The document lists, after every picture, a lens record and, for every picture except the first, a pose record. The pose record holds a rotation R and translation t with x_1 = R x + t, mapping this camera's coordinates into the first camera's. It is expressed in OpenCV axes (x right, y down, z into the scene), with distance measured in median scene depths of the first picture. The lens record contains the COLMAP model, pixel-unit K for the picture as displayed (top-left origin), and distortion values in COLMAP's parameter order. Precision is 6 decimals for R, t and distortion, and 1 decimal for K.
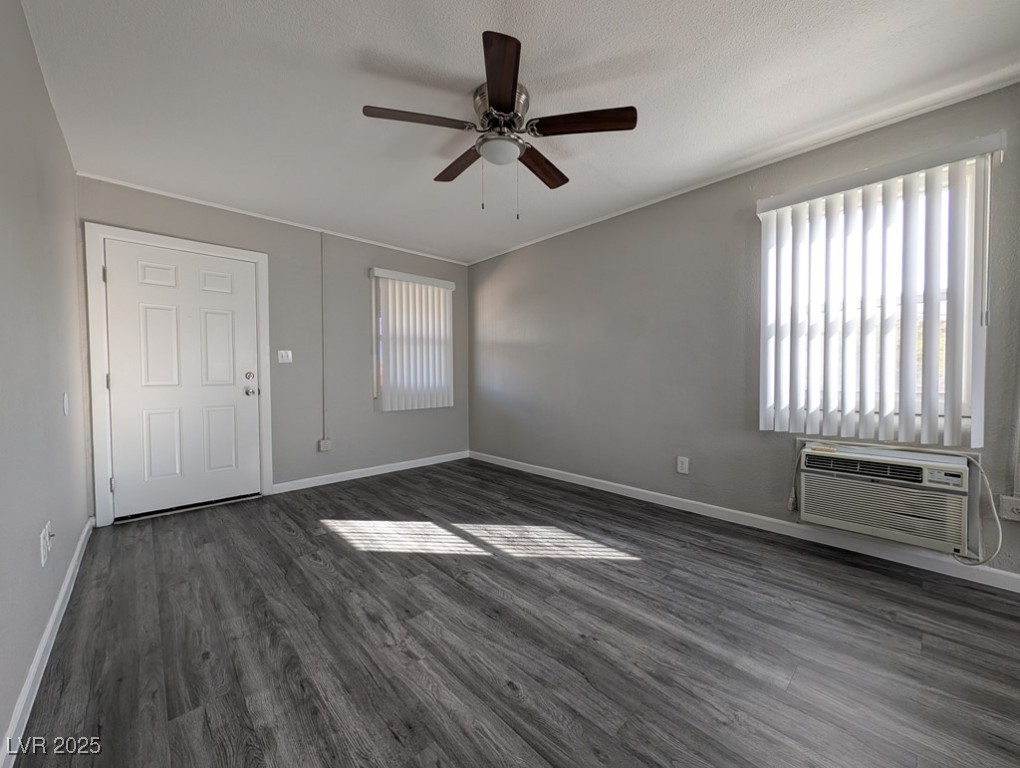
lens RADIAL K [[392.5, 0, 512.0], [0, 392.5, 382.0], [0, 0, 1]] dist [0.002023, 0.000184]
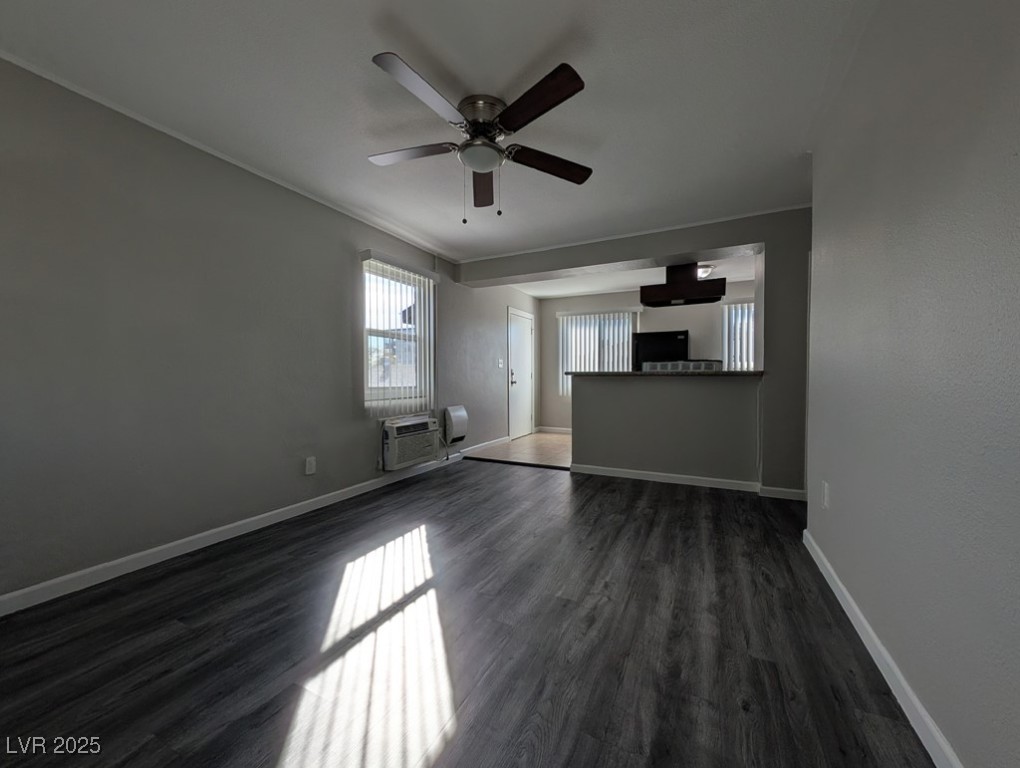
lens RADIAL K [[392.5, 0, 512.0], [0, 392.5, 382.0], [0, 0, 1]] dist [0.002023, 0.000184]
pose [[-0.346127, -0.006349, 0.938166, -0.832823], [0.017587, 0.999757, 0.013254, -0.008159], [-0.938023, 0.021087, -0.345932, 1.045794]]
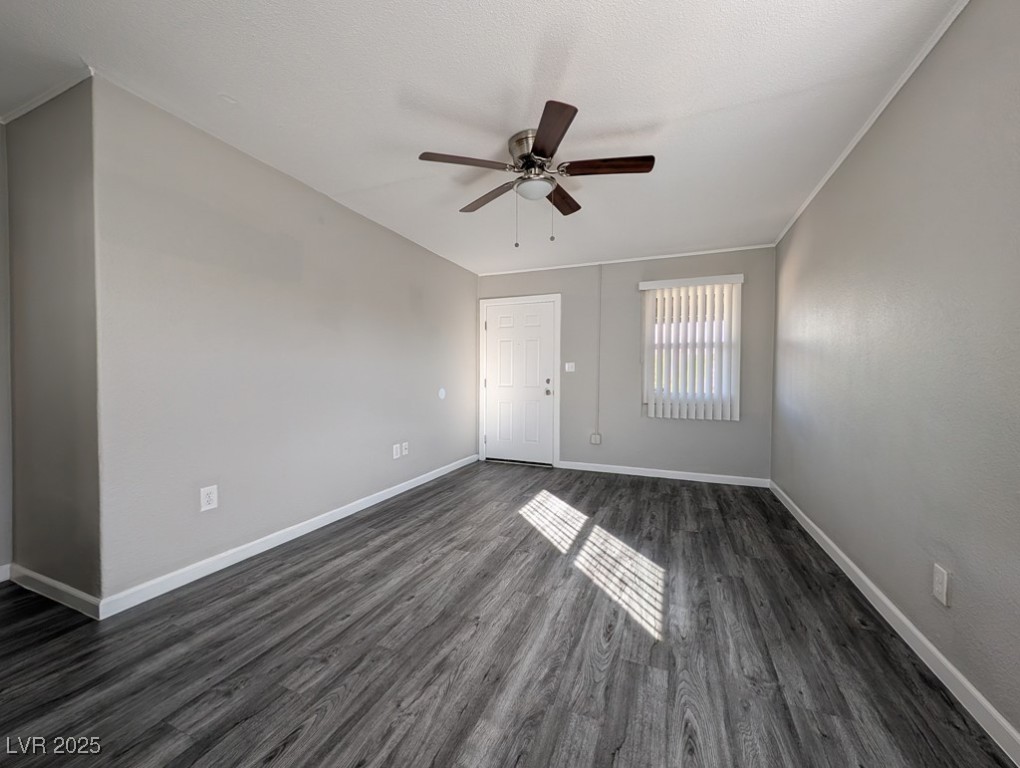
lens RADIAL K [[392.5, 0, 512.0], [0, 392.5, 382.0], [0, 0, 1]] dist [0.002023, 0.000184]
pose [[0.412334, 0.019787, -0.910818, 0.798430], [-0.026390, 0.999604, 0.009769, -0.032496], [0.910650, 0.020008, 0.412693, 0.389631]]
